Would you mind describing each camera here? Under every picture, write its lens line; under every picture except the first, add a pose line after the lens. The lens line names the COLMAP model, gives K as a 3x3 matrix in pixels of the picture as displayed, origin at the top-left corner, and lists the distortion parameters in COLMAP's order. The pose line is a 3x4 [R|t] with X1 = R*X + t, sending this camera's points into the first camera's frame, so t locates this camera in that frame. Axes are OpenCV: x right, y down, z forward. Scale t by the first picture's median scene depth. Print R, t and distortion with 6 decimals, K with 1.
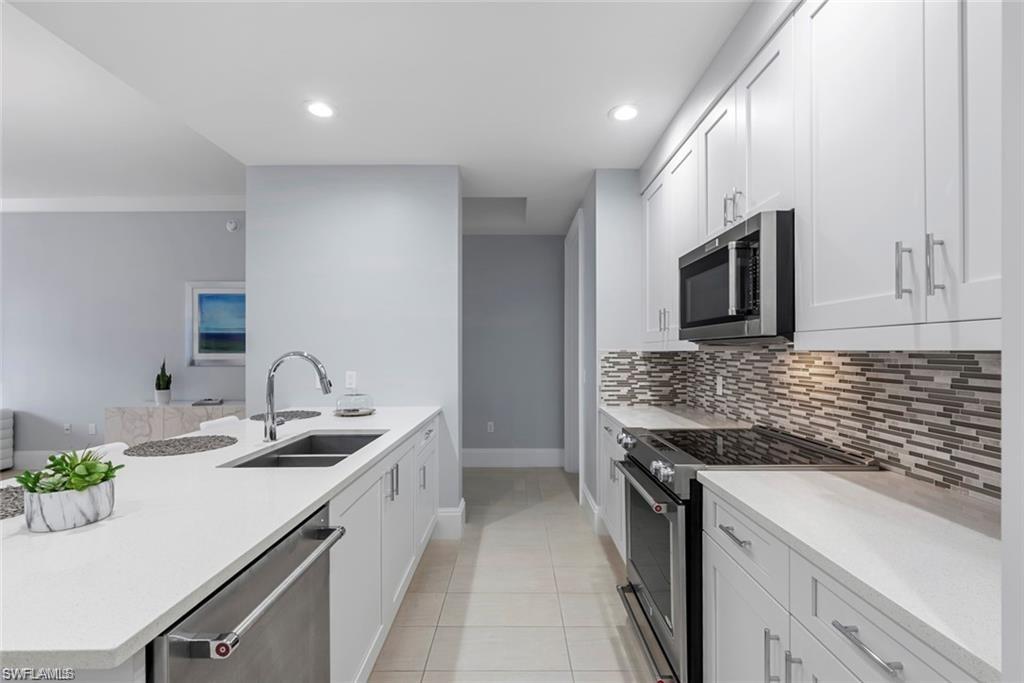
lens RADIAL K [[454.9, 0, 516.9], [0, 454.9, 346.8], [0, 0, 1]] dist [-0.001294, -0.000161]
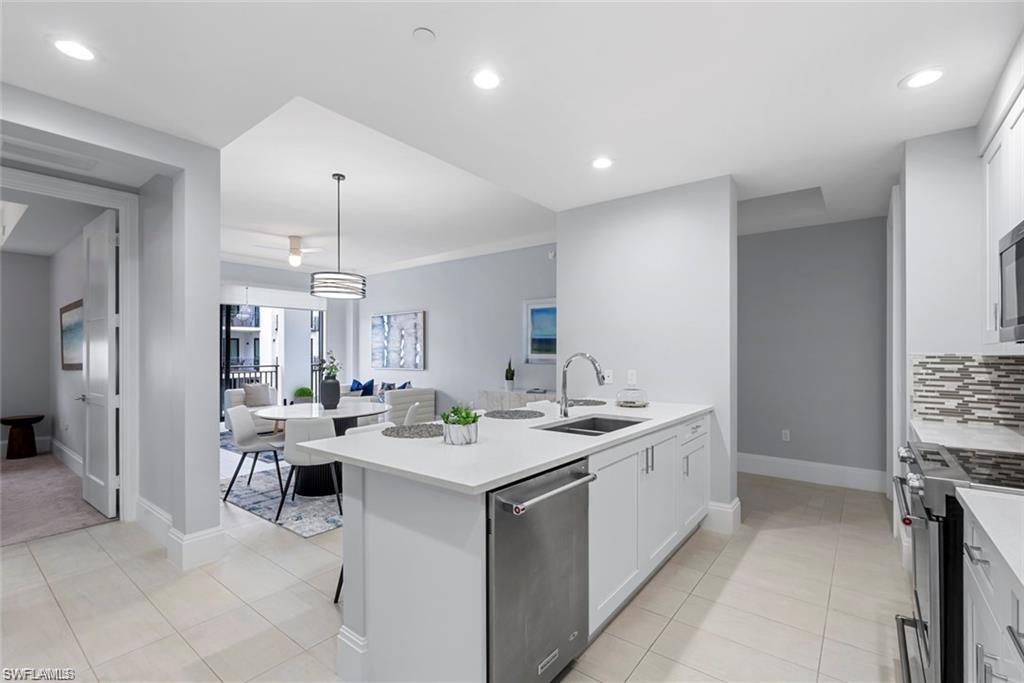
lens RADIAL K [[454.9, 0, 516.9], [0, 454.9, 346.8], [0, 0, 1]] dist [-0.001294, -0.000161]
pose [[0.793020, -0.001715, -0.609193, 0.115713], [-0.000759, 0.999992, -0.003803, -0.001494], [0.609194, 0.003478, 0.793013, -0.115852]]
